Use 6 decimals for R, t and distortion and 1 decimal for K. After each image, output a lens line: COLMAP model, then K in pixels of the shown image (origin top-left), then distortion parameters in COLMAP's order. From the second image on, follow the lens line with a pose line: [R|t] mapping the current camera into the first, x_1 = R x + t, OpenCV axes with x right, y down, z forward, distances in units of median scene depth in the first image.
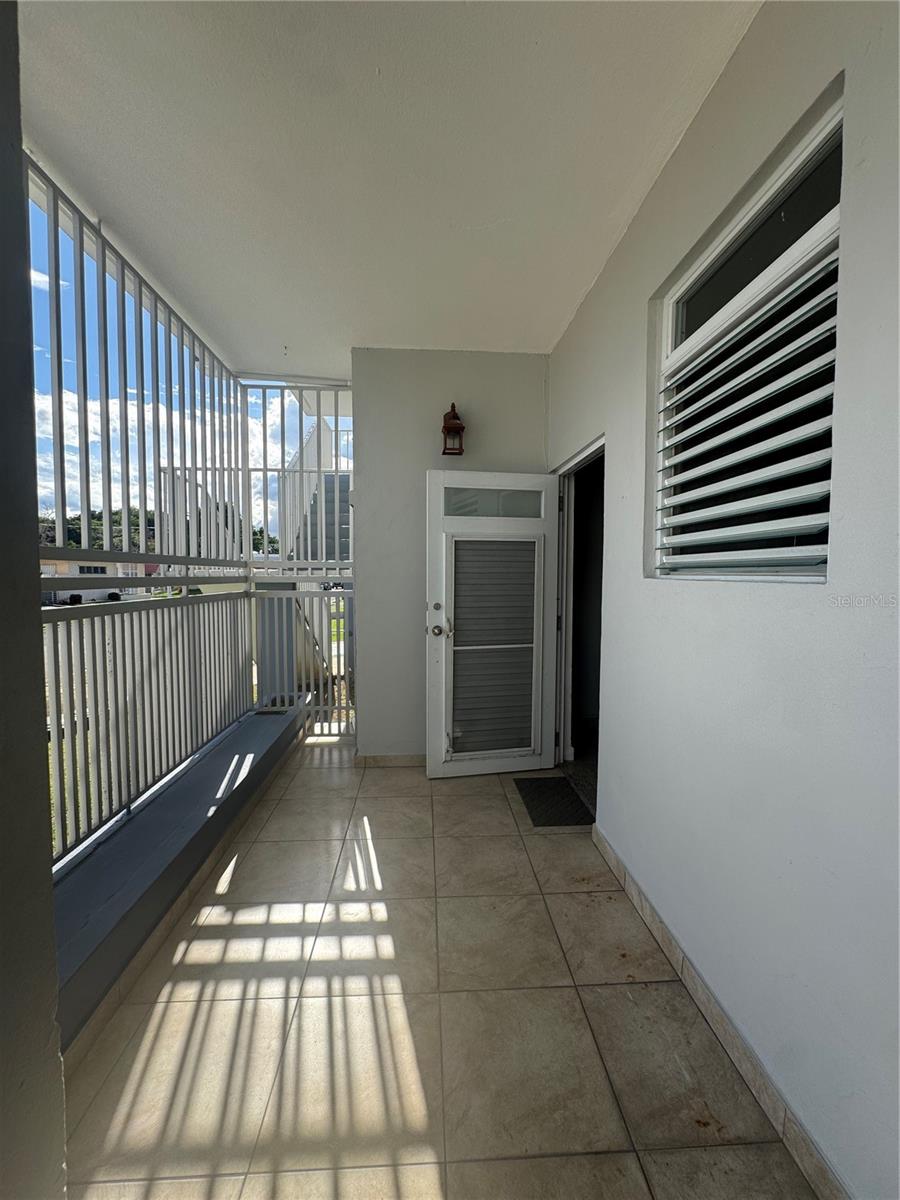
lens RADIAL K [[479.6, 0, 473.3], [0, 479.6, 600.3], [0, 0, 1]] dist [-0.004304, 0.000181]
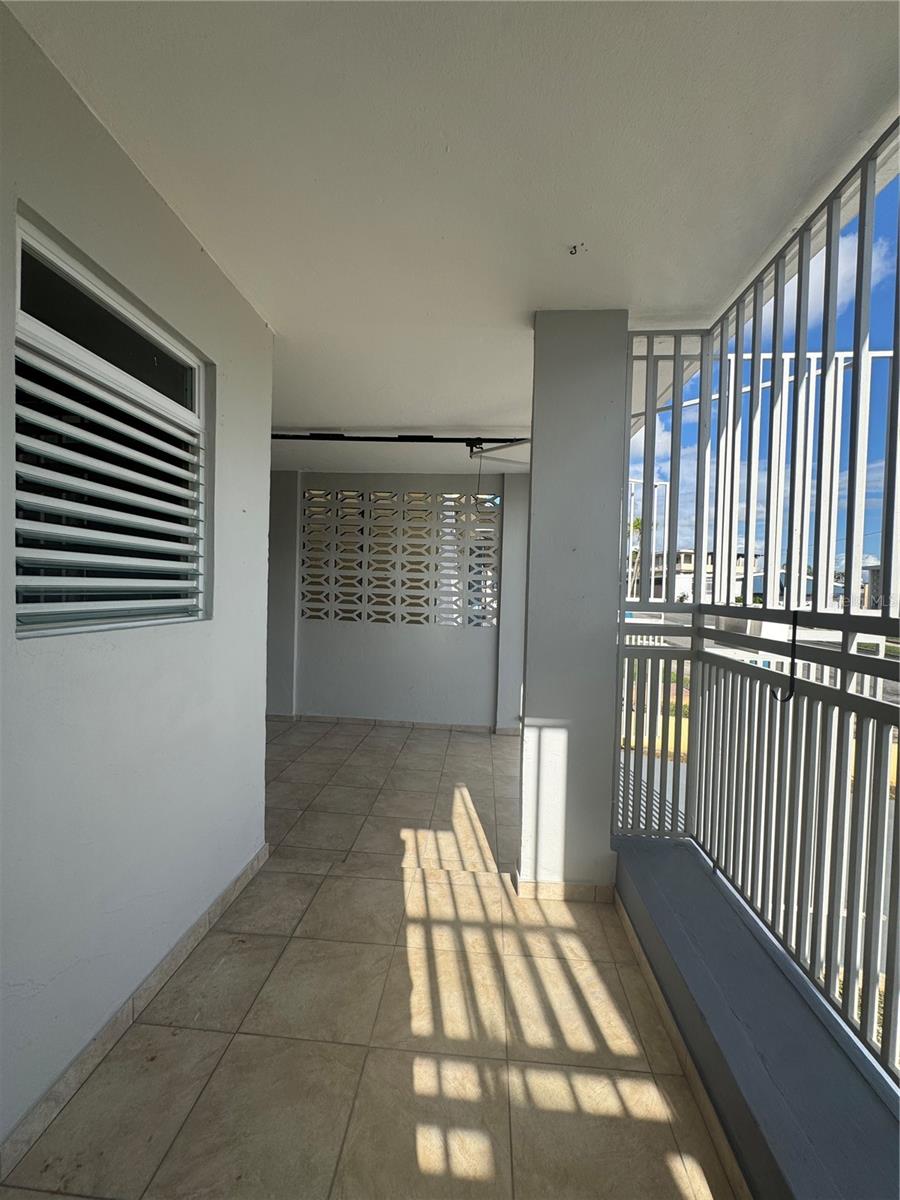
lens RADIAL K [[479.6, 0, 451.7], [0, 479.6, 603.5], [0, 0, 1]] dist [-0.004304, 0.000181]
pose [[-0.985197, -0.028533, 0.169035, -0.457189], [-0.015284, 0.996744, 0.079168, -0.210766], [-0.170743, 0.075412, -0.982425, 2.244286]]
